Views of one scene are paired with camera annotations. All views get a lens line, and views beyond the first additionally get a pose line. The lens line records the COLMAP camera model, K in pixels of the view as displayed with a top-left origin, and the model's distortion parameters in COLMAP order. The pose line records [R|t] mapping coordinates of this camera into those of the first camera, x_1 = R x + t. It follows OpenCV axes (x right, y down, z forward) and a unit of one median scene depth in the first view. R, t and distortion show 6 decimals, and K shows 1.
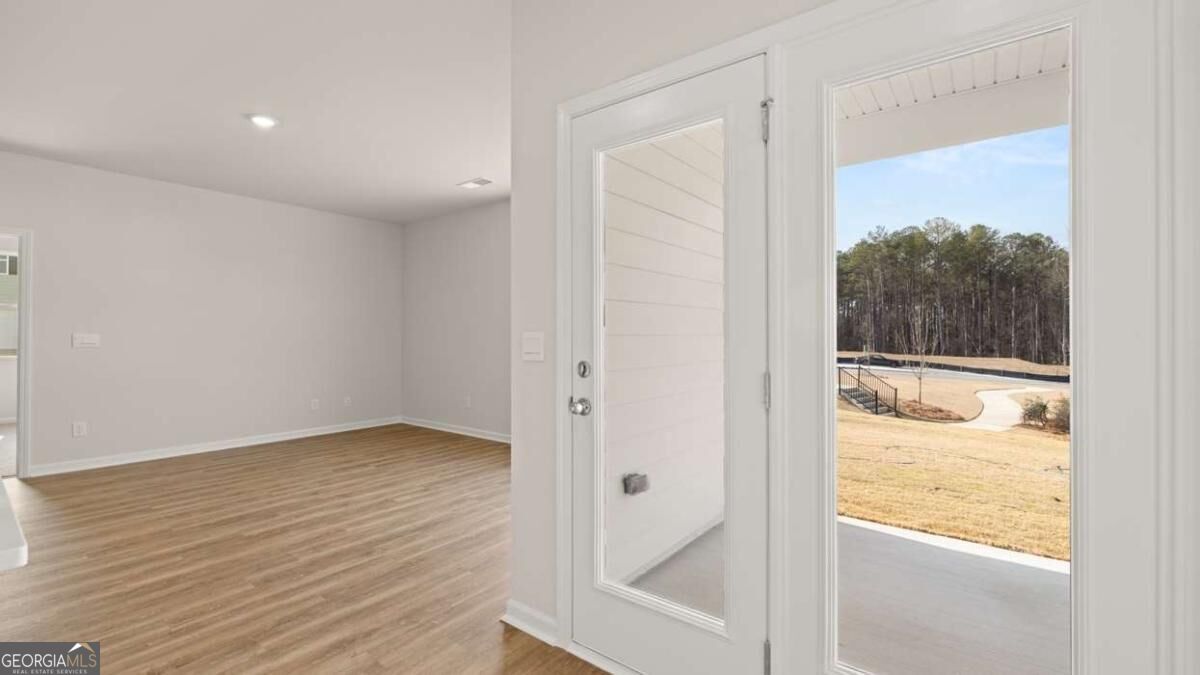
lens RADIAL K [[504.3, 0, 594.5], [0, 504.3, 335.4], [0, 0, 1]] dist [0.001893, -0.000289]
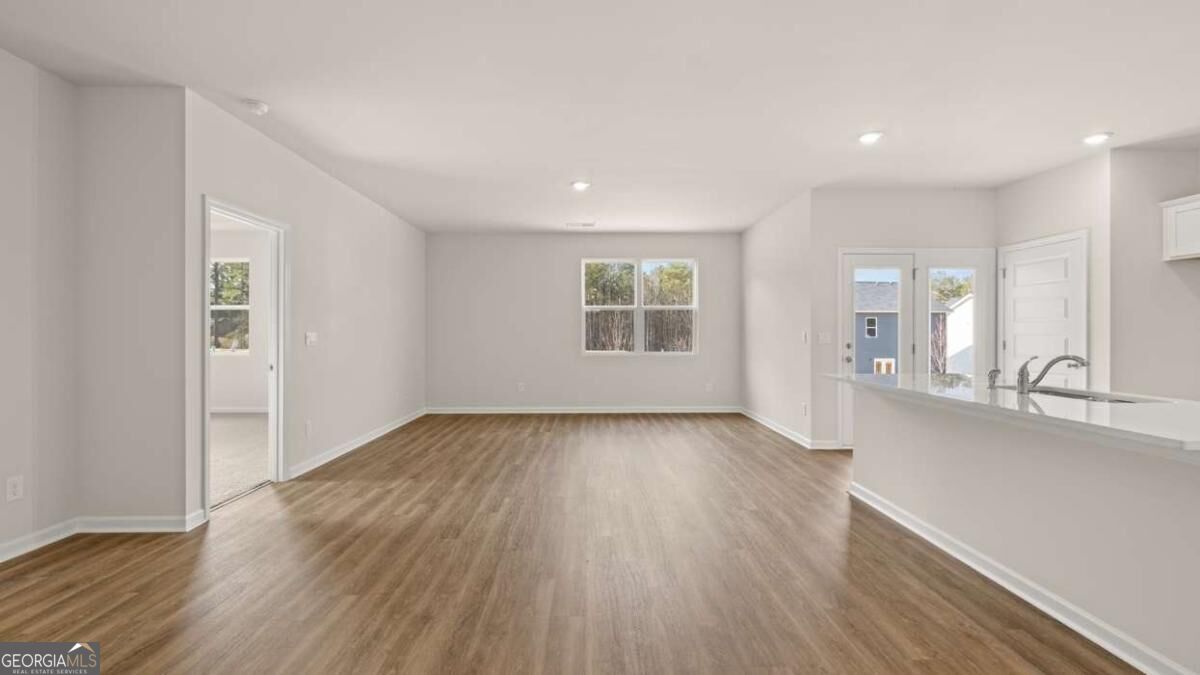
lens RADIAL K [[504.3, 0, 596.1], [0, 504.3, 332.7], [0, 0, 1]] dist [0.001893, -0.000289]
pose [[0.775990, 0.001639, 0.630743, -1.318126], [0.000057, 0.999996, -0.002668, -0.000268], [-0.630745, 0.002106, 0.775988, -0.131664]]
